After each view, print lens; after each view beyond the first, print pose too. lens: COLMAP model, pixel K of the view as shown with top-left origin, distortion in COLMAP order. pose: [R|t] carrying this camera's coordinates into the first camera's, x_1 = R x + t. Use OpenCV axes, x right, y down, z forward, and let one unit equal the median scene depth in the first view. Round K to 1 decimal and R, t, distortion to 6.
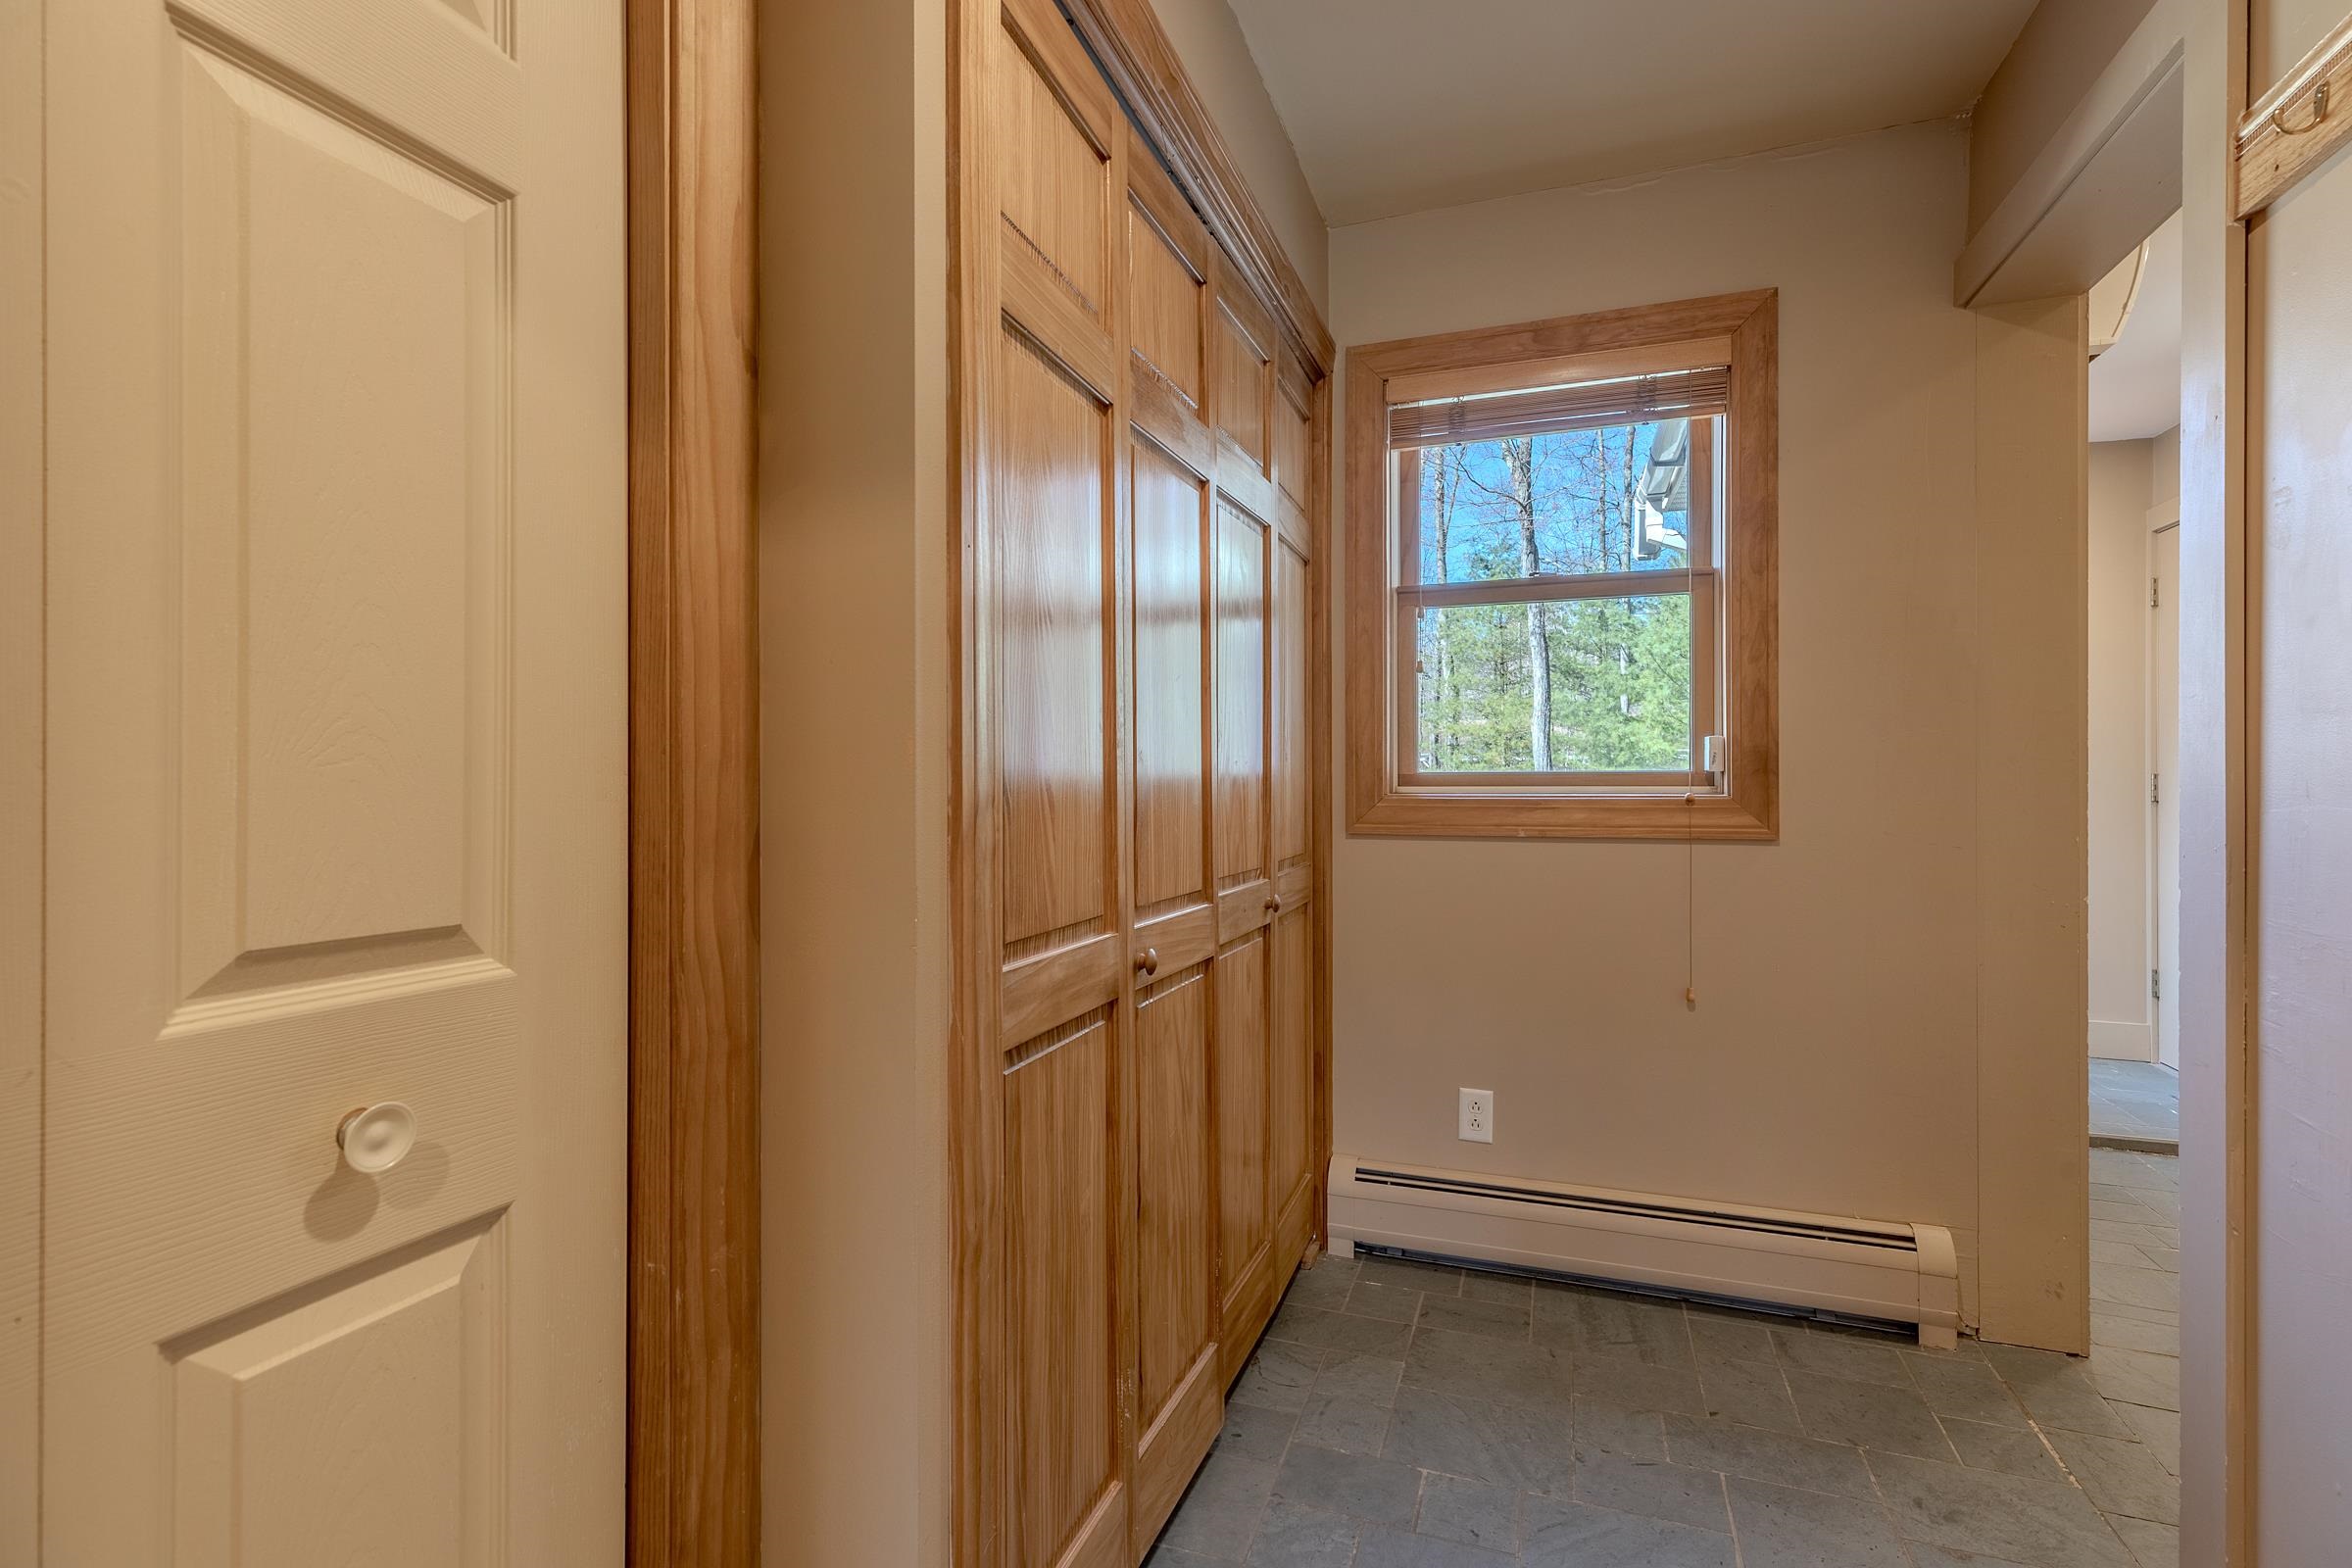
lens RADIAL K [[1054.2, 0, 1173.4], [0, 1054.2, 782.6], [0, 0, 1]] dist [0.003016, 0.002507]
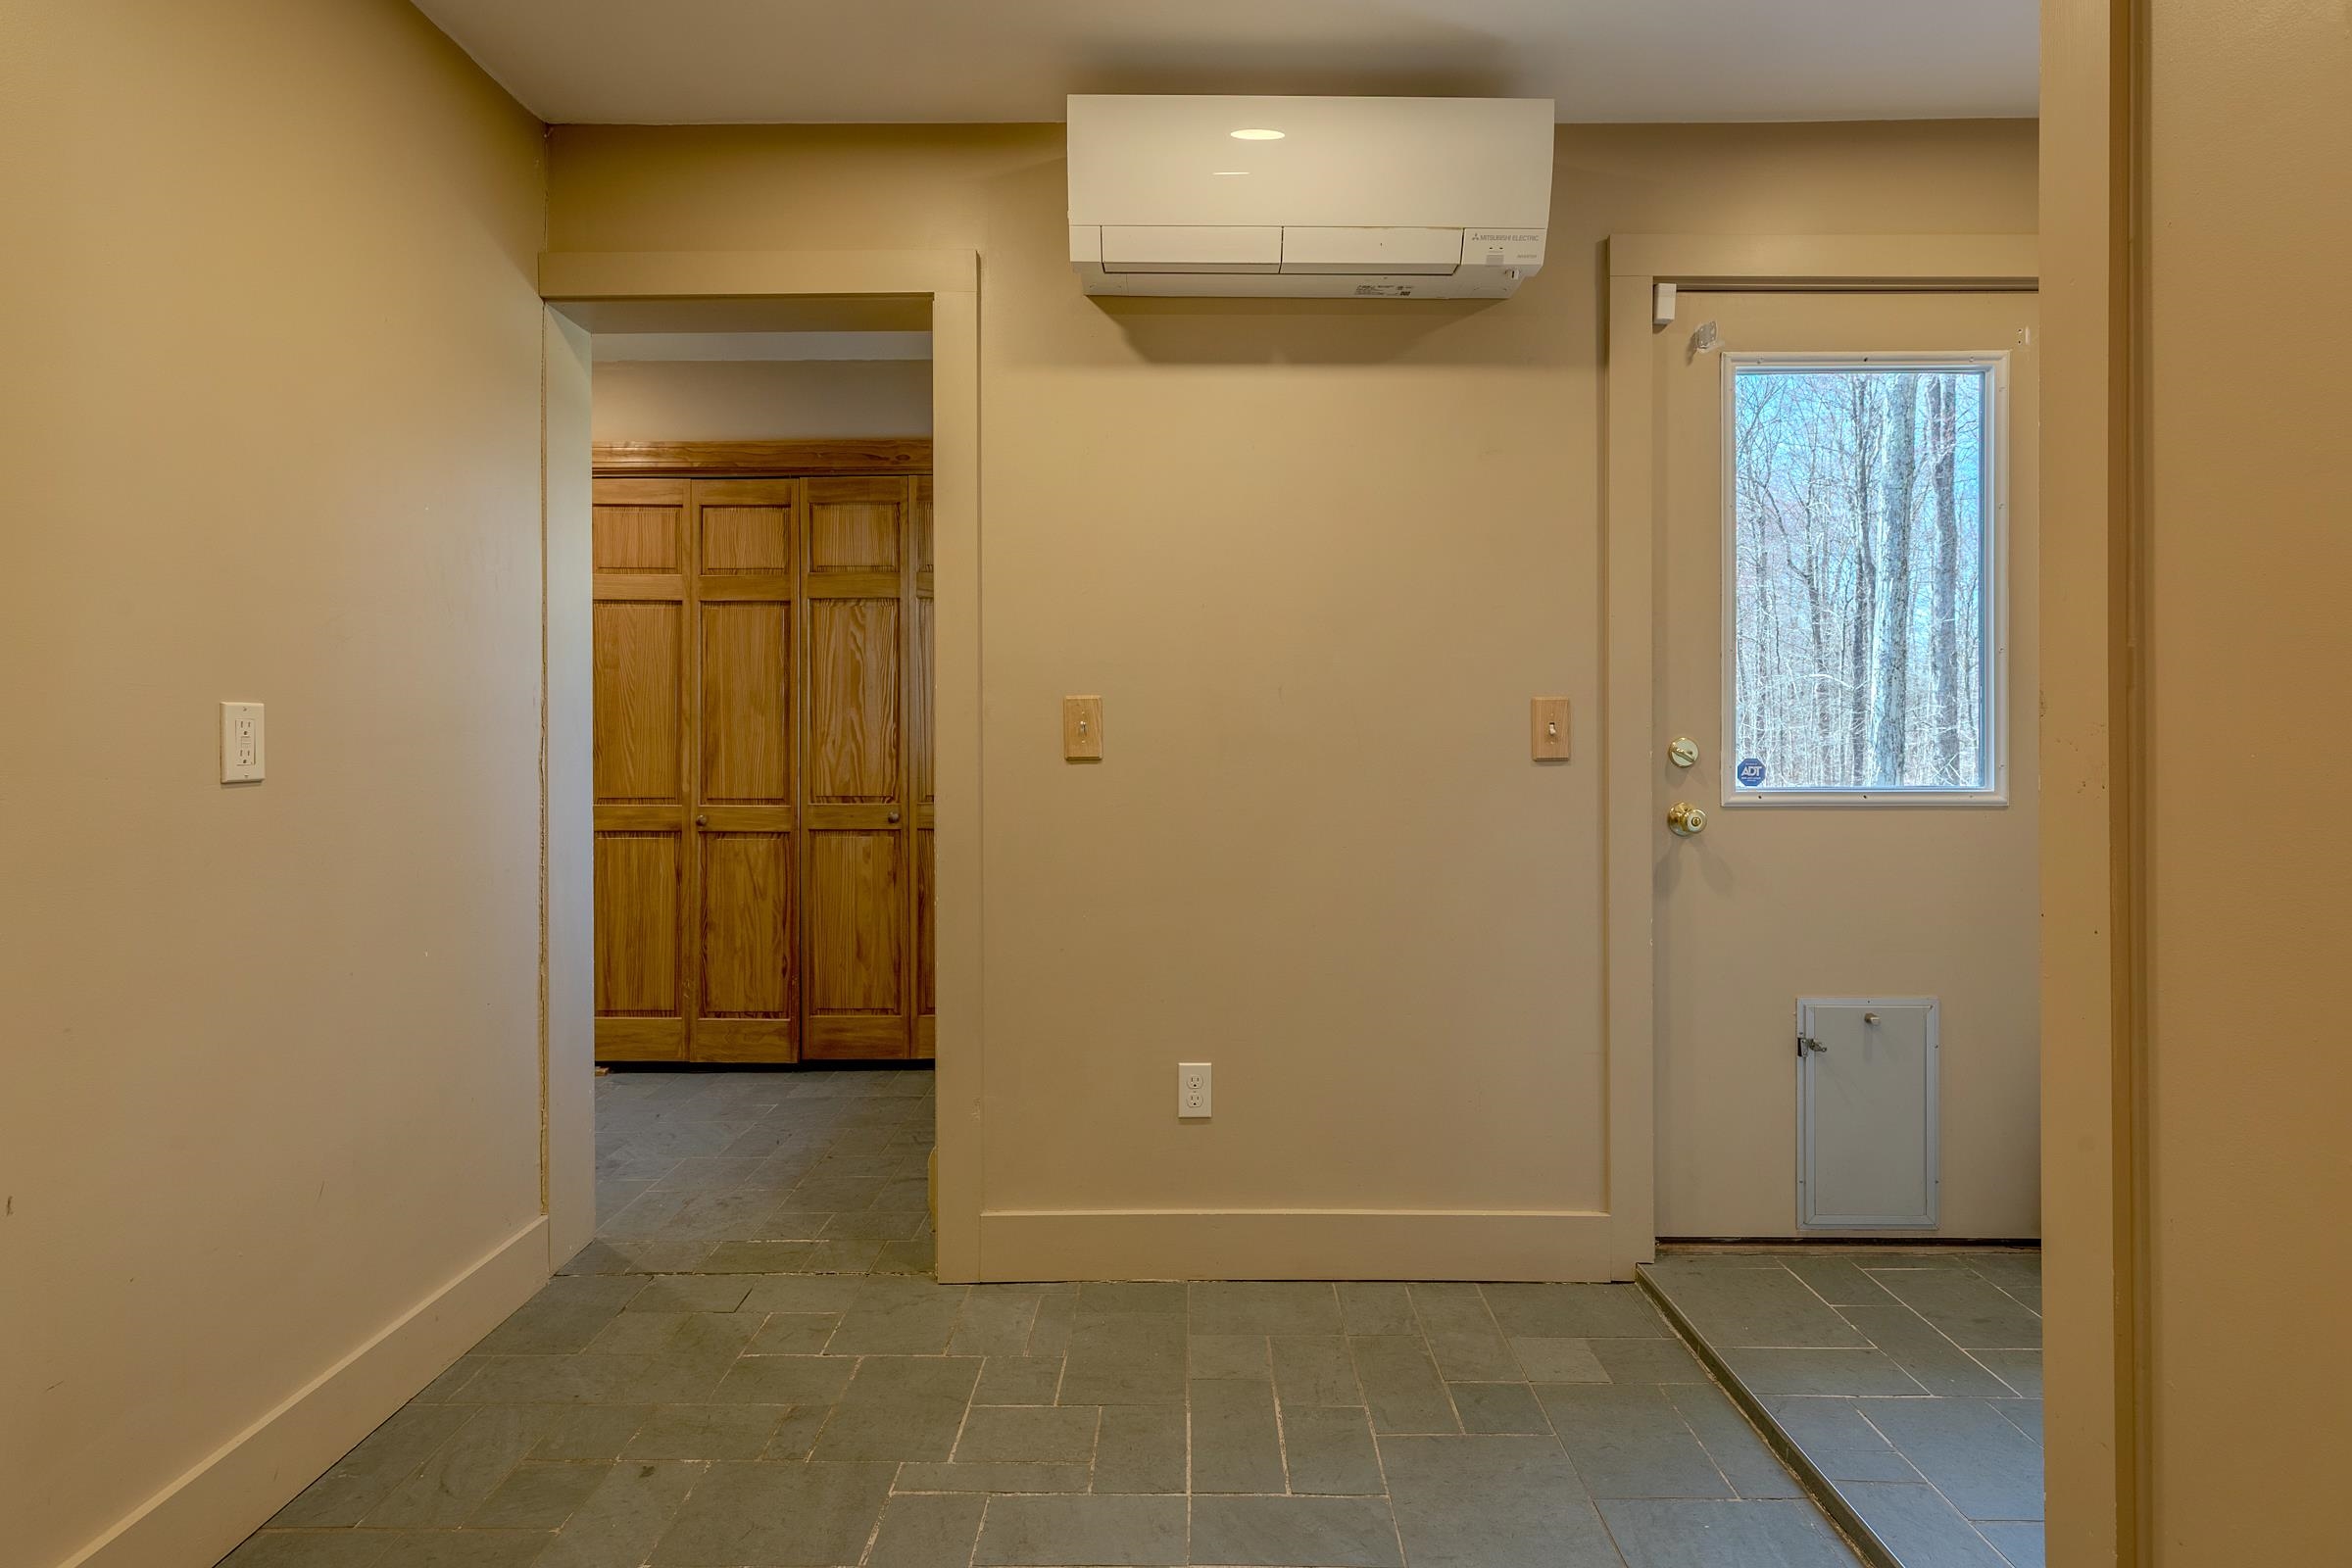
lens RADIAL K [[1054.2, 0, 1166.7], [0, 1054.2, 769.5], [0, 0, 1]] dist [0.003016, 0.002507]
pose [[0.342601, 0.000611, -0.939481, 2.272162], [-0.005247, 0.999985, -0.001263, 0.043784], [0.939466, 0.005362, 0.342599, 1.009136]]
